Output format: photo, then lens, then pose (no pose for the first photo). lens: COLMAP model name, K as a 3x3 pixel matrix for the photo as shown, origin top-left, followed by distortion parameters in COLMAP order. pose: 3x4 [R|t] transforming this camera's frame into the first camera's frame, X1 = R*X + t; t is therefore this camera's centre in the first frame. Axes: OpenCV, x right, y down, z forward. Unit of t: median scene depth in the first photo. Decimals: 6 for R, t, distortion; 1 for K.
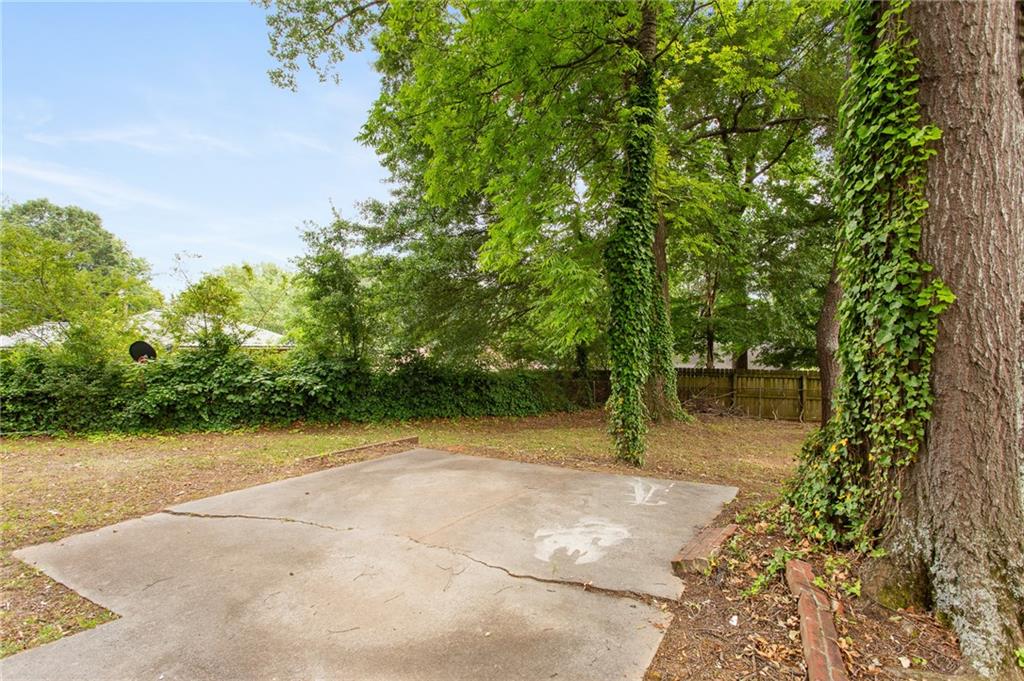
lens RADIAL K [[501.5, 0, 514.9], [0, 501.5, 340.2], [0, 0, 1]] dist [-0.005828, 0.000668]
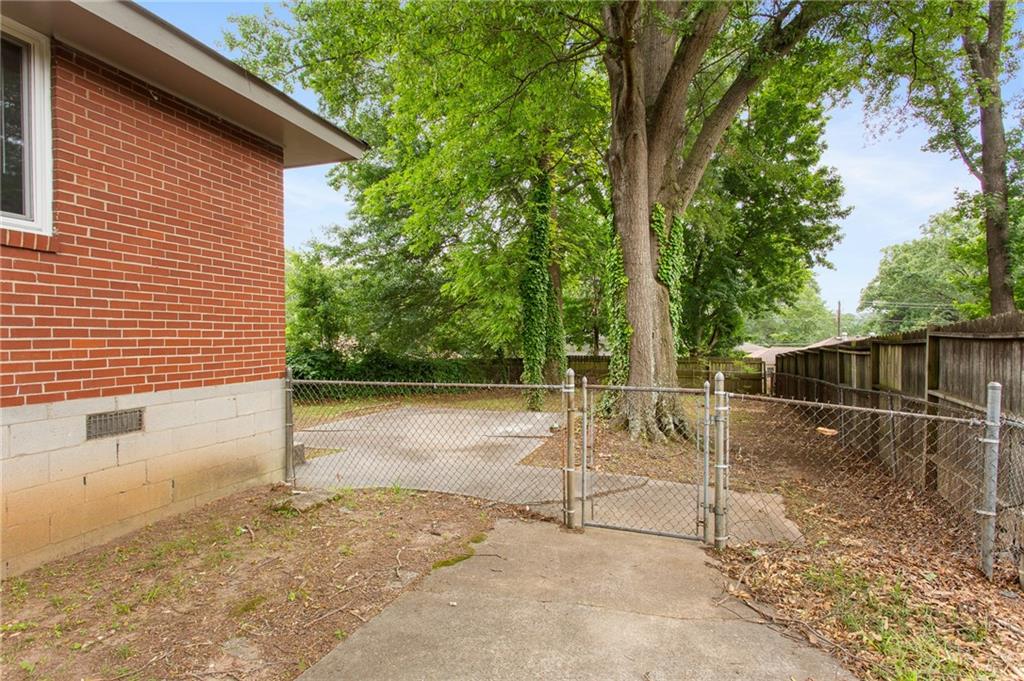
lens RADIAL K [[499.2, 0, 512.9], [0, 499.2, 338.8], [0, 0, 1]] dist [-0.008538, -0.000405]
pose [[0.984056, -0.006023, 0.177754, -0.085235], [0.002894, 0.999836, 0.017858, -0.018451], [-0.177833, -0.017059, 0.983913, -0.386890]]
